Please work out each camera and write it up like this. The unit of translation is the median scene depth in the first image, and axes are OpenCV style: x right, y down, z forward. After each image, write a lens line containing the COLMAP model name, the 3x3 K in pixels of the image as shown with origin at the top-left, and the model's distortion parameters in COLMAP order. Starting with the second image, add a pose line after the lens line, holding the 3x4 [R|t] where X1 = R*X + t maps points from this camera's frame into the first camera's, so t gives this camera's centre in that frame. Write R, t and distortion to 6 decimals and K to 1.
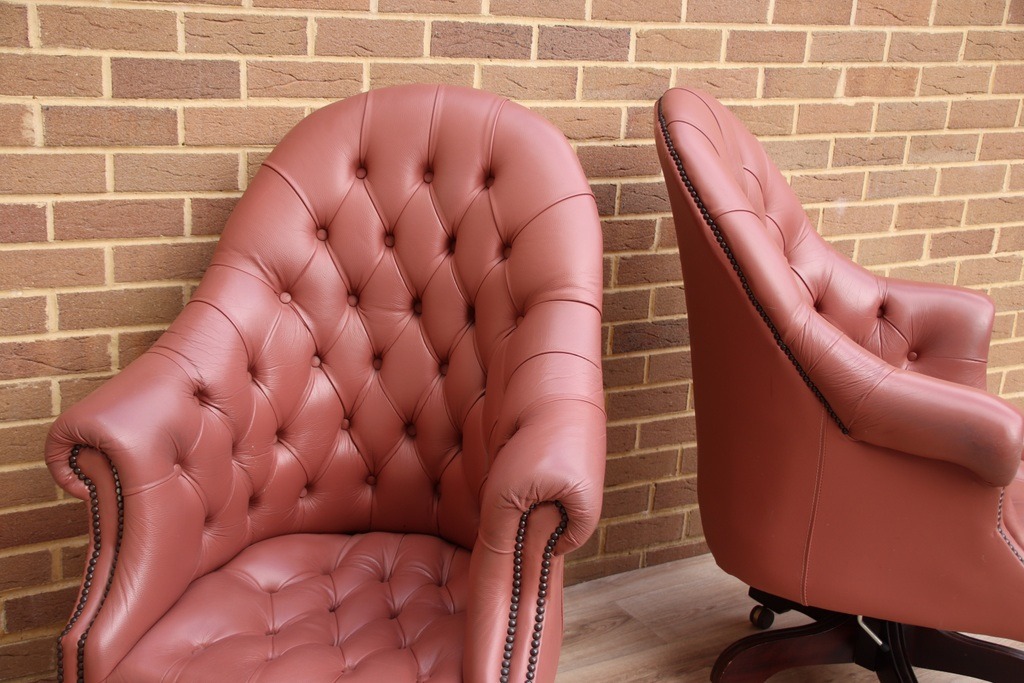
lens RADIAL K [[1365.9, 0, 512.0], [0, 1365.9, 341.5], [0, 0, 1]] dist [0.077593, 0.485005]
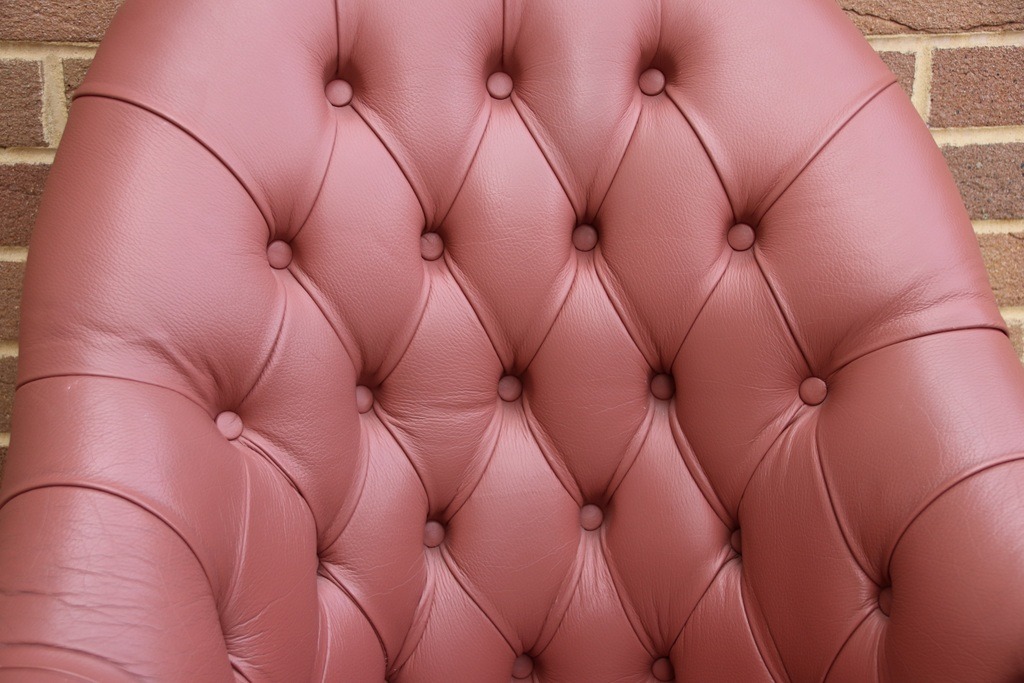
lens RADIAL K [[1766.0, 0, 510.9], [0, 1766.0, 343.4], [0, 0, 1]] dist [0.020338, 2.207797]
pose [[0.930789, 0.065070, -0.359719, 0.134814], [-0.057959, 0.997852, 0.030530, -0.068744], [0.360933, -0.007568, 0.932561, 0.486331]]
